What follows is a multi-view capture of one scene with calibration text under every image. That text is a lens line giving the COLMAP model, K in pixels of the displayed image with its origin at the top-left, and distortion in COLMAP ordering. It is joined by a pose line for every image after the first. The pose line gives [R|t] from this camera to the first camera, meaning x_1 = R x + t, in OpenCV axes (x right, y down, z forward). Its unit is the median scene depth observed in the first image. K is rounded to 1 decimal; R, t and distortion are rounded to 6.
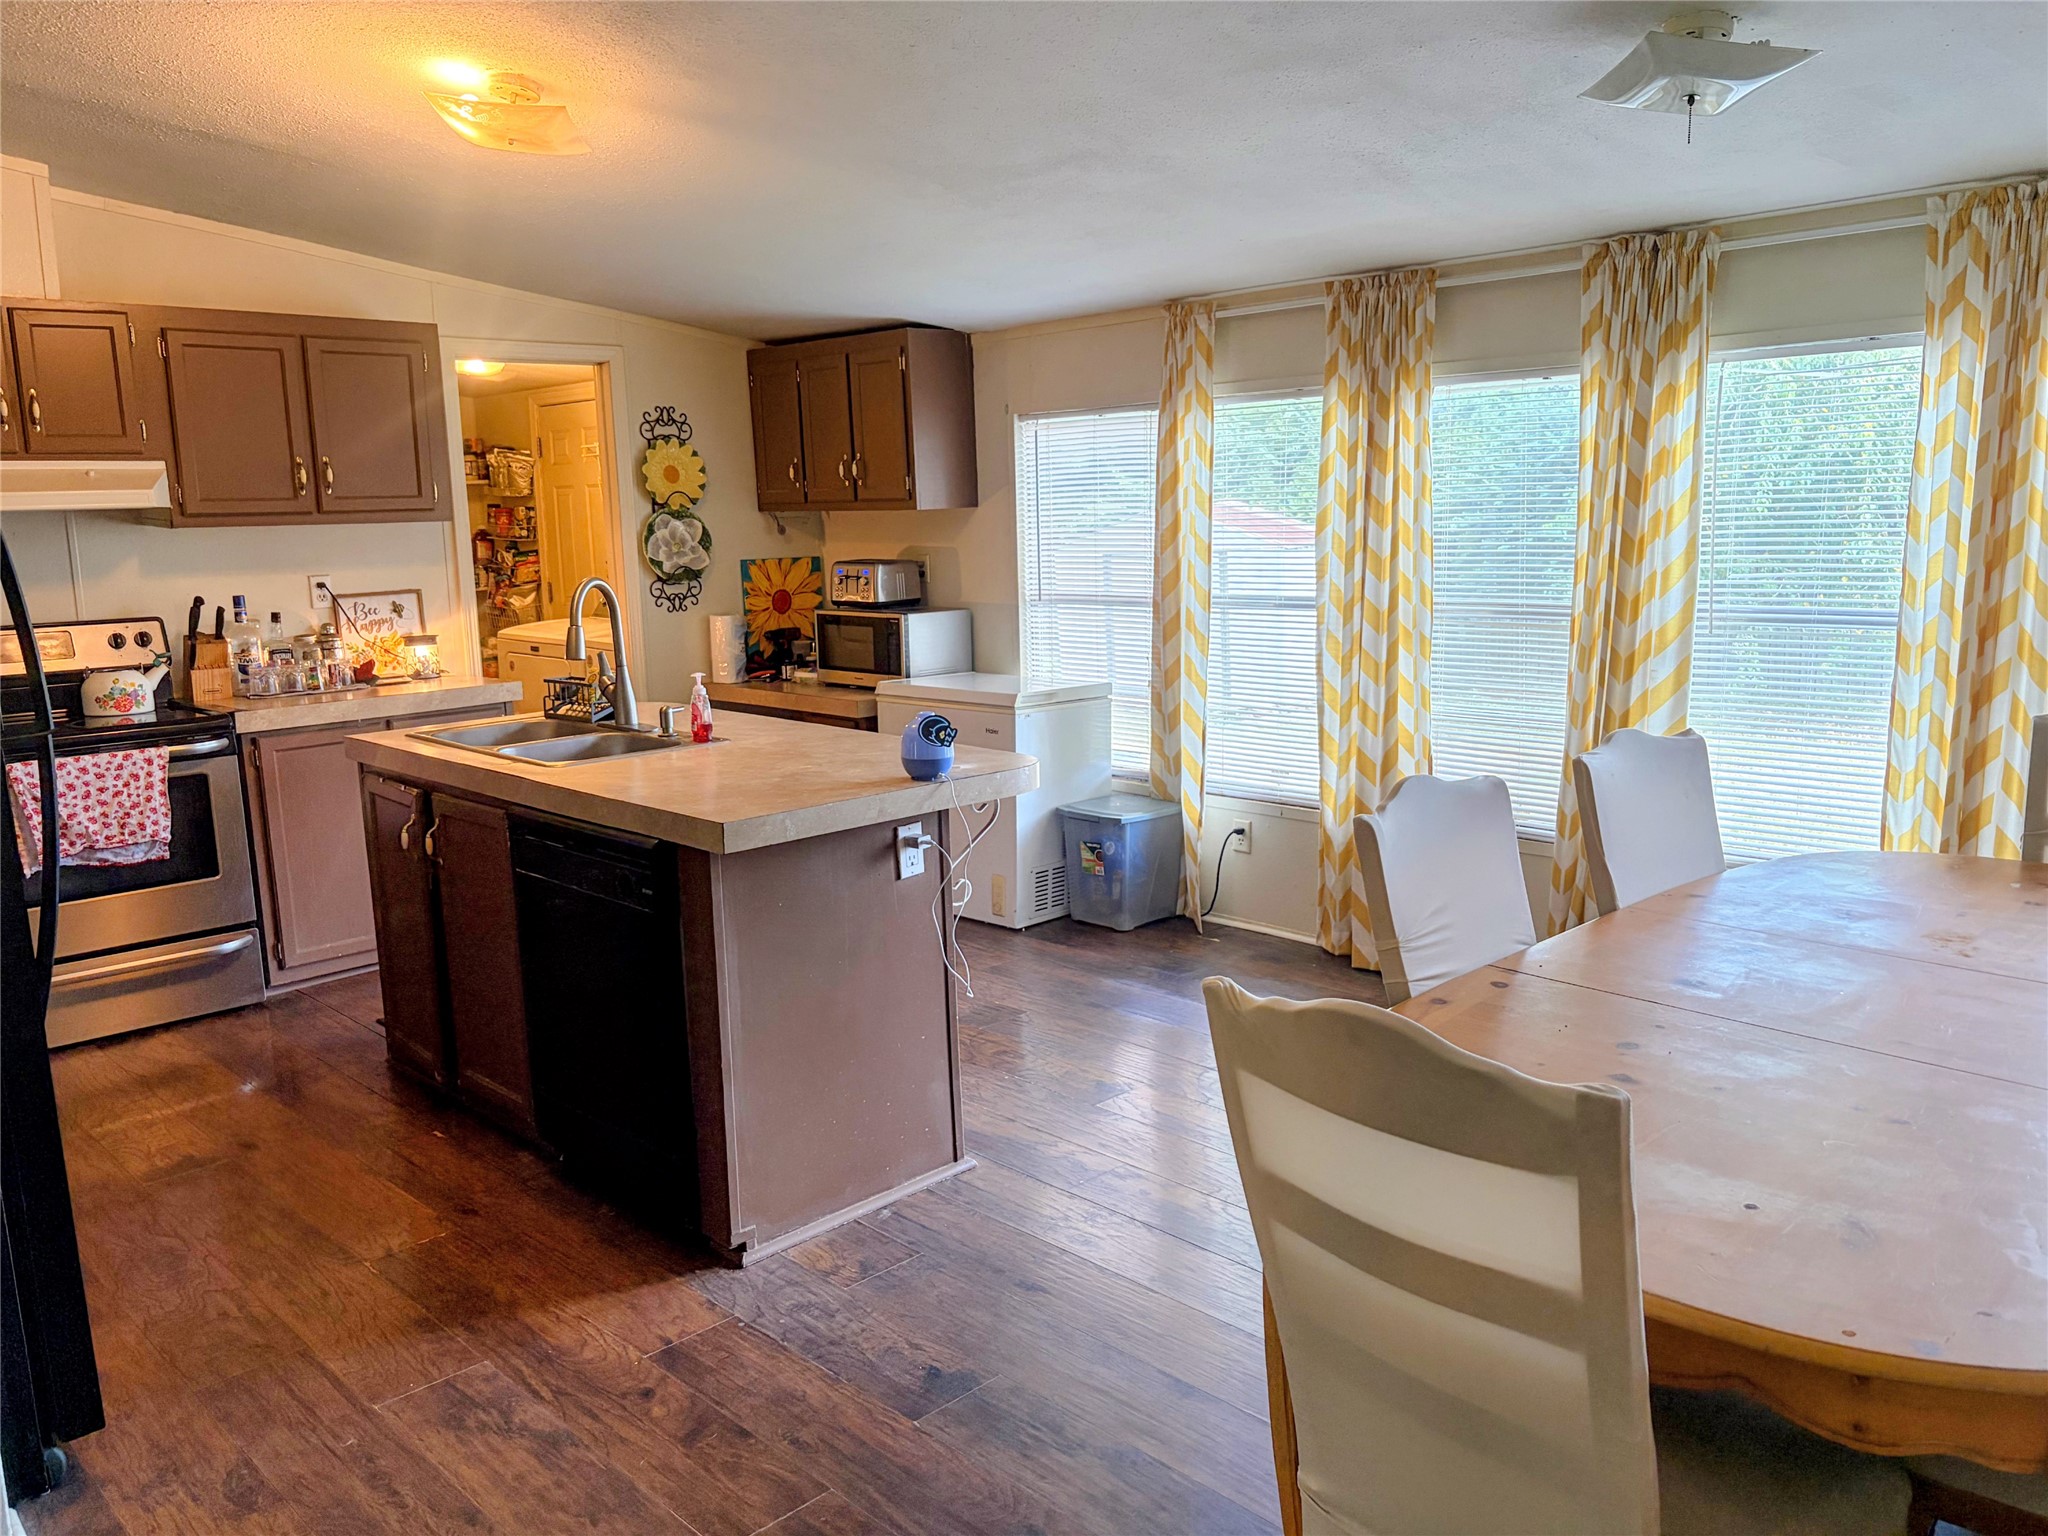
lens RADIAL K [[1554.6, 0, 1024.0], [0, 1554.6, 768.0], [0, 0, 1]] dist [0.009091, -0.000783]
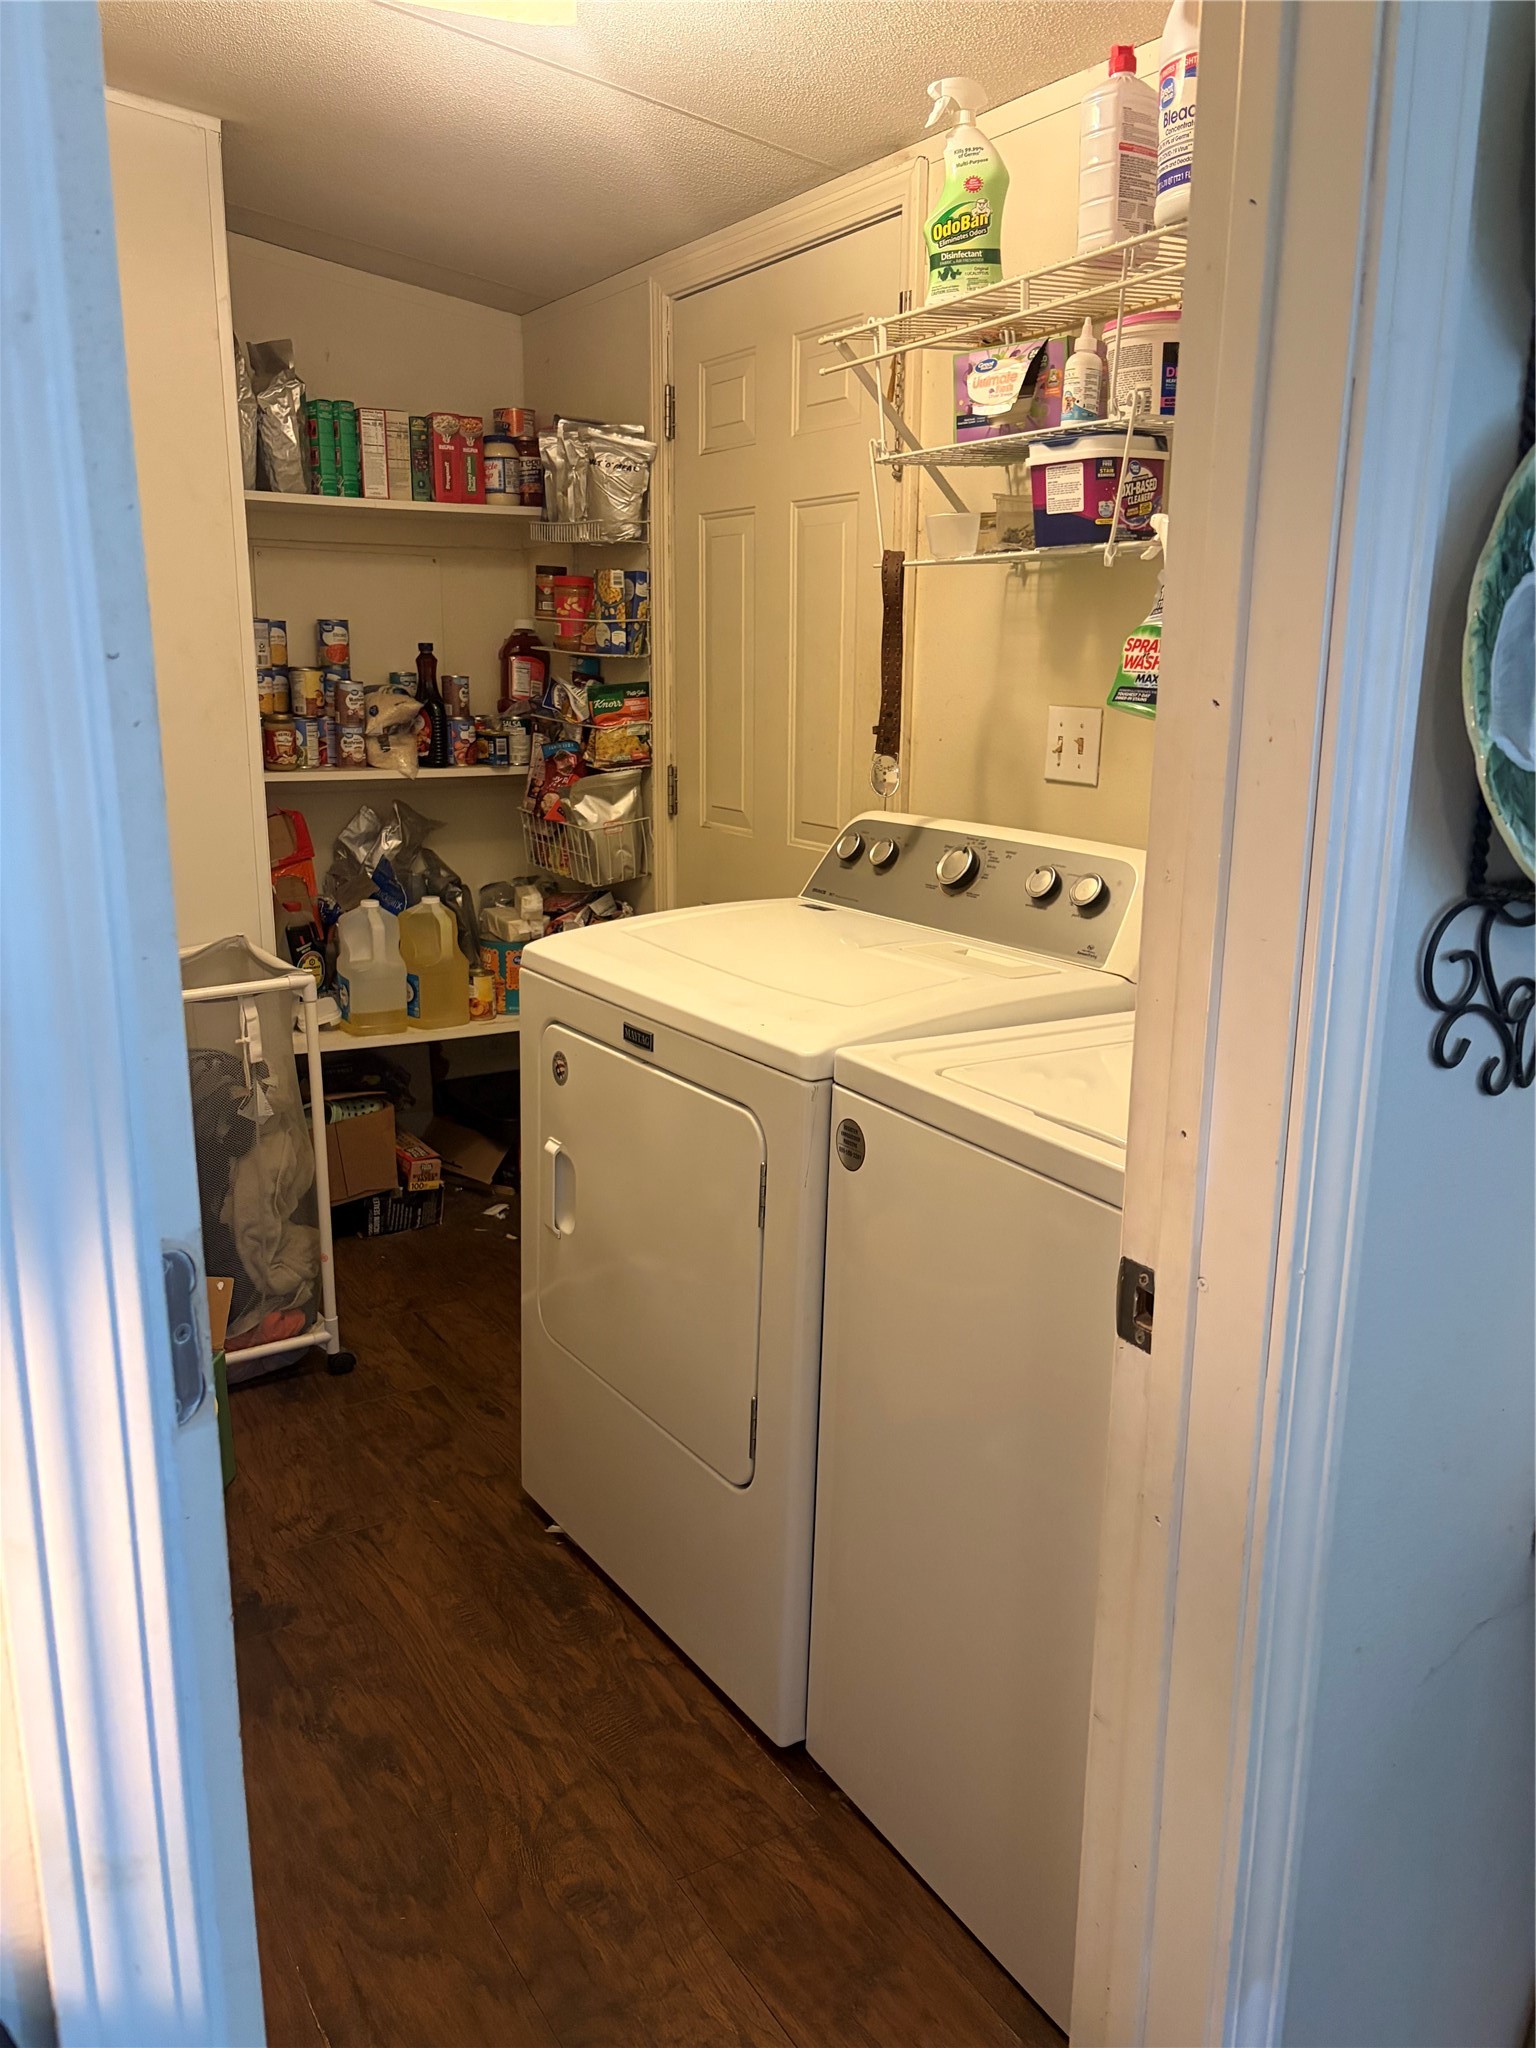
lens RADIAL K [[1540.0, 0, 768.0], [0, 1540.0, 1024.0], [0, 0, 1]] dist [0.086451, 0.000078]
pose [[0.977961, 0.078545, -0.193448, -0.198808], [-0.065282, 0.995118, 0.074012, -0.084404], [0.198317, -0.059752, 0.978315, 0.612247]]
